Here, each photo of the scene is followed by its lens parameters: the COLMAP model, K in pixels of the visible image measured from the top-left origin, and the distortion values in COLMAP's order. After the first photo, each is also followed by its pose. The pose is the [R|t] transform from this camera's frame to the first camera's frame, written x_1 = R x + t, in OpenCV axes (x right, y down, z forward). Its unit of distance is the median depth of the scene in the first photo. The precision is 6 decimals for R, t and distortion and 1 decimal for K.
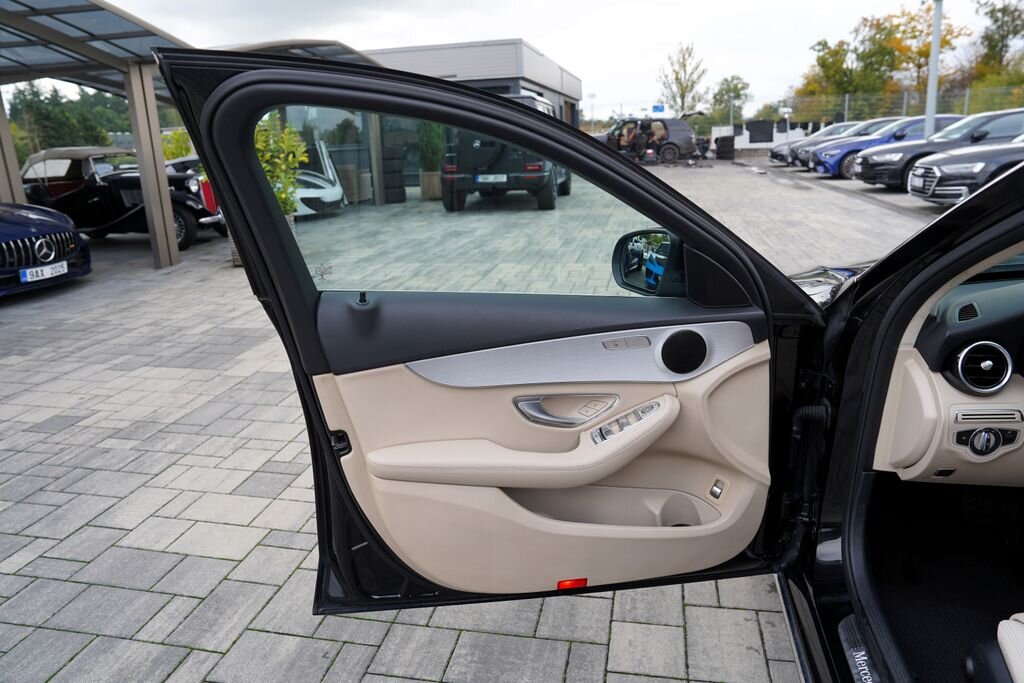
lens RADIAL K [[701.8, 0, 515.5], [0, 701.8, 332.3], [0, 0, 1]] dist [-0.095618, 0.067659]
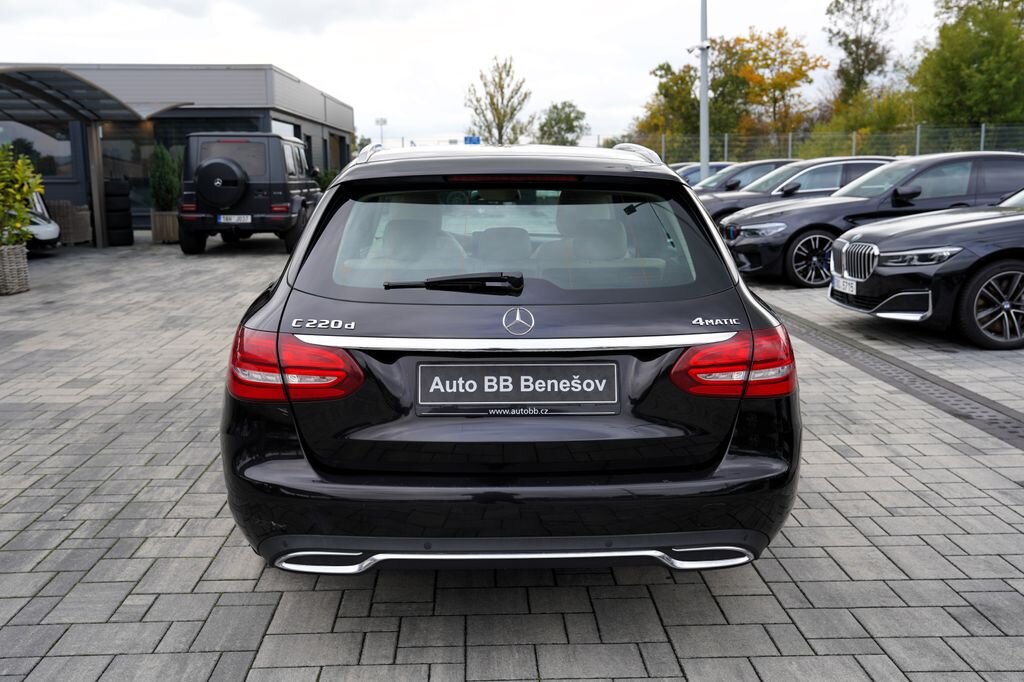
lens RADIAL K [[970.4, 0, 502.9], [0, 970.4, 334.9], [0, 0, 1]] dist [0.022044, 0.000000]
pose [[0.974150, -0.005723, 0.225831, 0.013755], [0.030918, 0.993650, -0.108188, 0.057821], [-0.223777, 0.112373, 0.968140, -0.218740]]
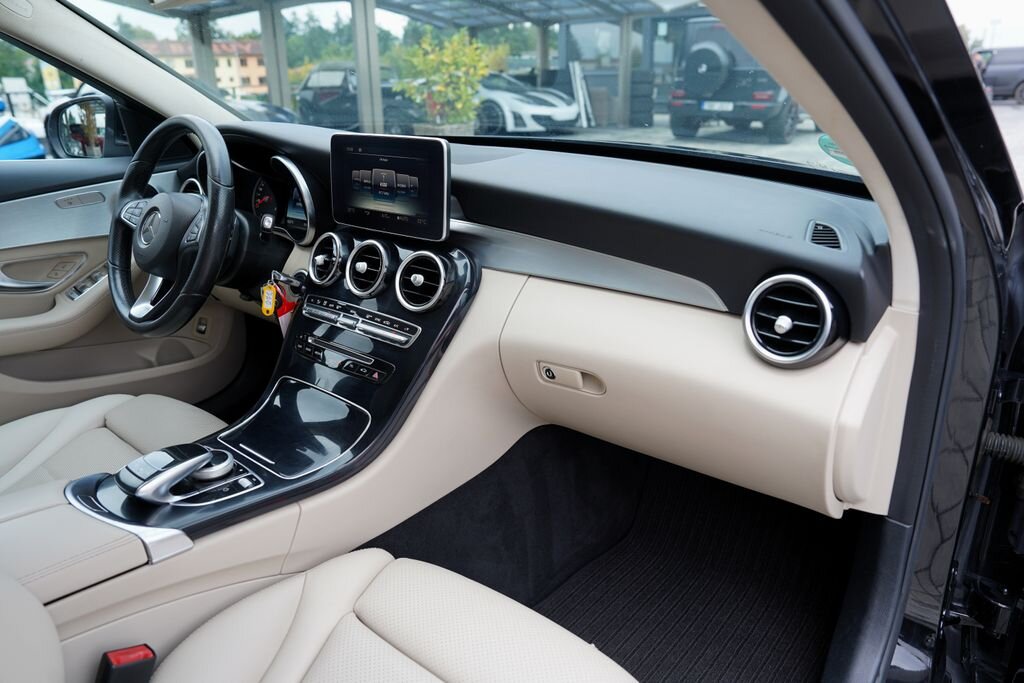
lens RADIAL K [[701.8, 0, 489.7], [0, 701.8, 328.7], [0, 0, 1]] dist [-0.095618, 0.067659]
pose [[0.877027, 0.182455, -0.444449, 0.111502], [-0.142142, 0.982209, 0.122727, 0.002816], [0.458933, -0.044460, 0.887358, 0.012053]]
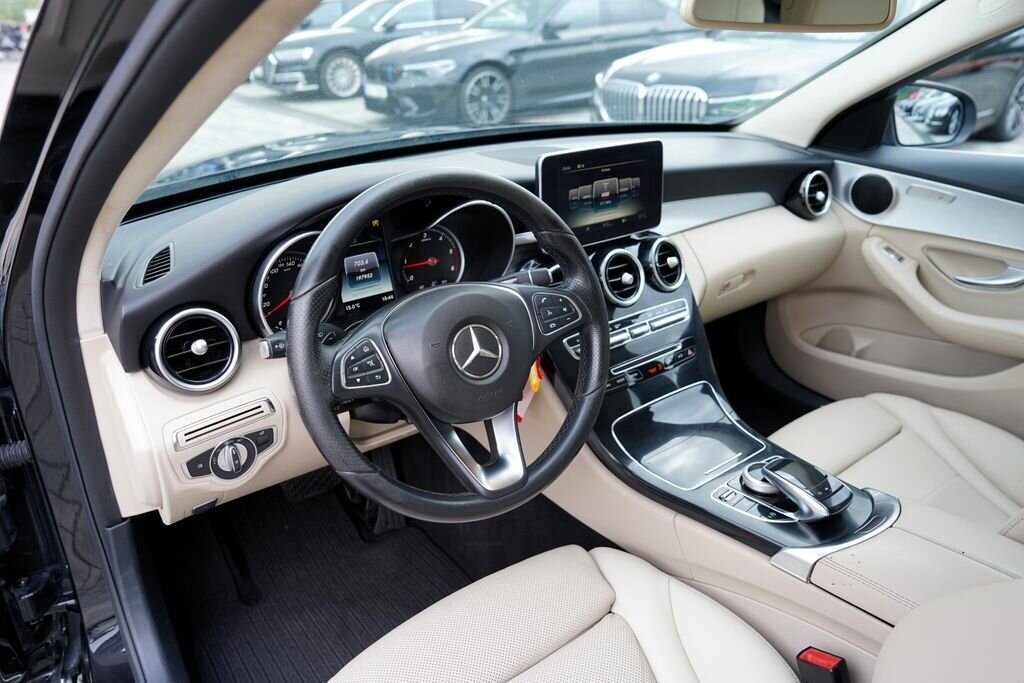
lens RADIAL K [[701.8, 0, 522.8], [0, 701.8, 320.4], [0, 0, 1]] dist [-0.095618, 0.067659]
pose [[0.661124, -0.273836, 0.698519, 0.031340], [0.183325, 0.961754, 0.203520, -0.003325], [-0.727535, -0.006496, 0.686040, 0.024488]]
